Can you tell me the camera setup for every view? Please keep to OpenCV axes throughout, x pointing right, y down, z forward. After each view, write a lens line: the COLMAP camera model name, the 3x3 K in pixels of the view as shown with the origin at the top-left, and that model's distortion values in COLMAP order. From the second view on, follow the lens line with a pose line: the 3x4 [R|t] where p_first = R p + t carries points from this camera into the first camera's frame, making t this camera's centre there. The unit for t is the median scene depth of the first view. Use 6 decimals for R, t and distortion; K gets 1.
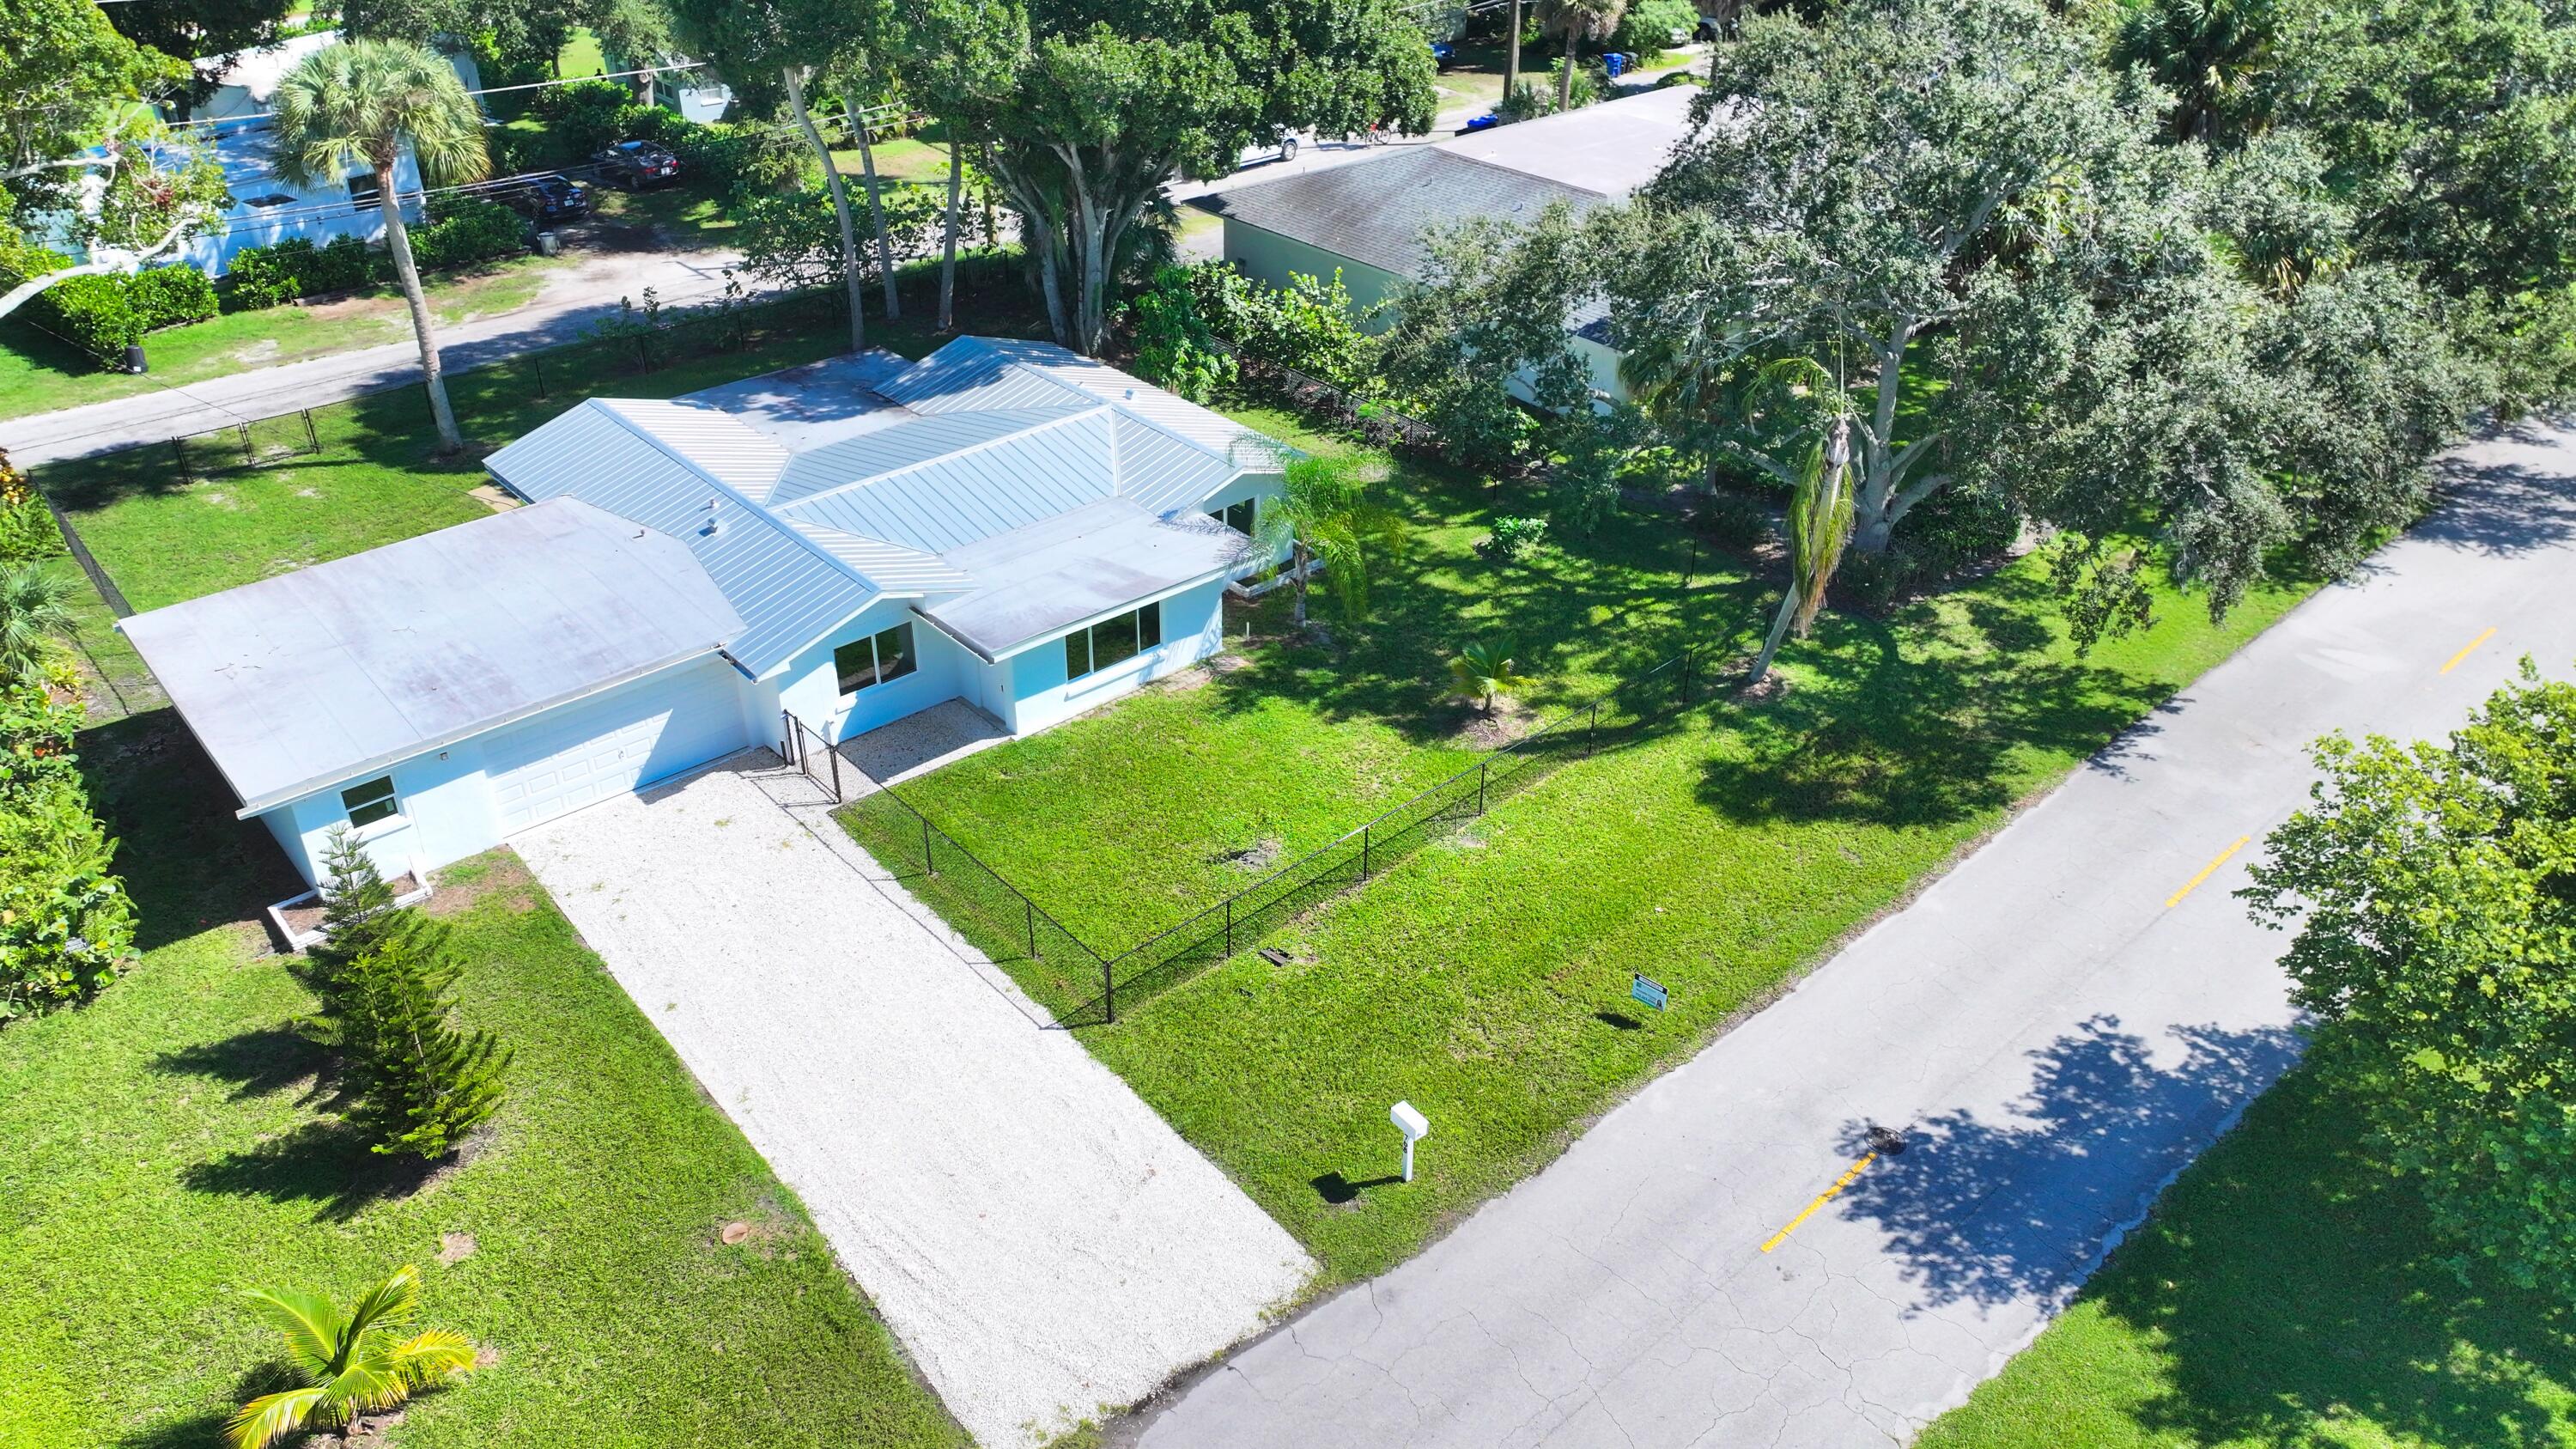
lens RADIAL K [[1825.6, 0, 1293.0], [0, 1825.6, 714.2], [0, 0, 1]] dist [0.000293, 0.009042]
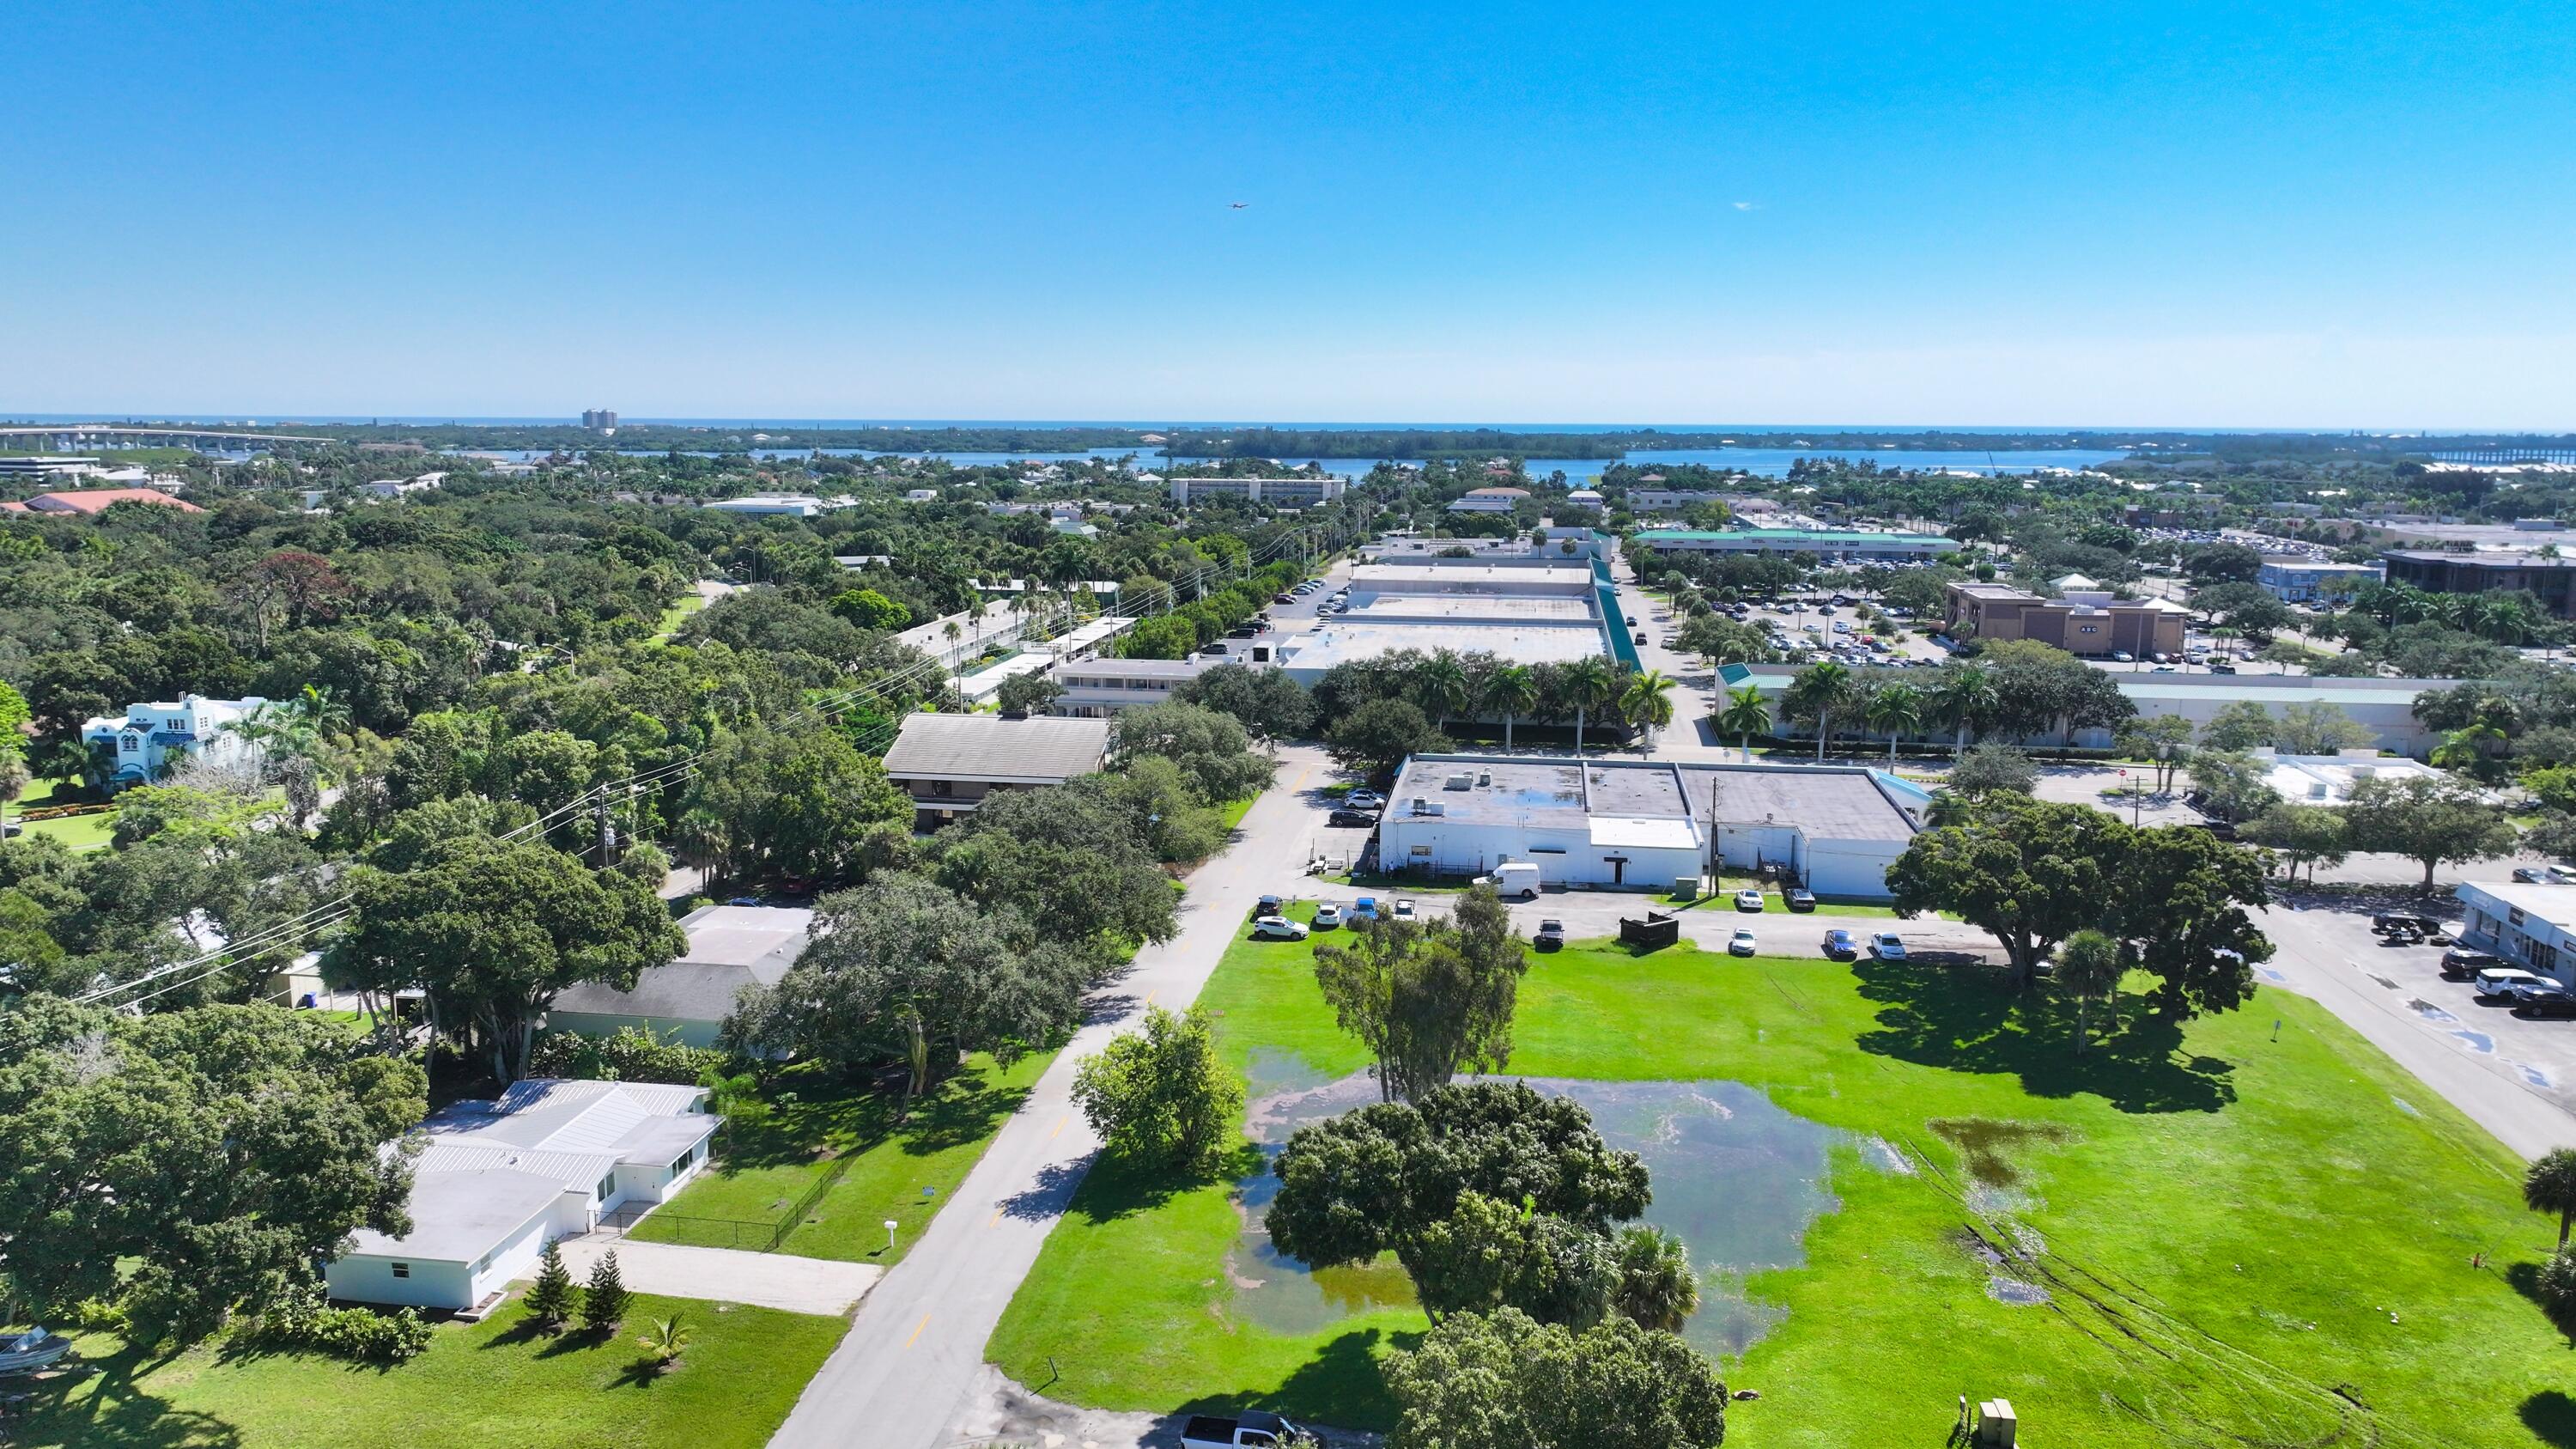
lens RADIAL K [[1825.6, 0, 1293.0], [0, 1825.6, 714.2], [0, 0, 1]] dist [0.000293, 0.009042]
pose [[0.764586, -0.107437, 0.635504, -1.033151], [0.334250, 0.909149, -0.248443, 0.323245], [-0.551076, 0.402374, 0.731034, -1.680759]]
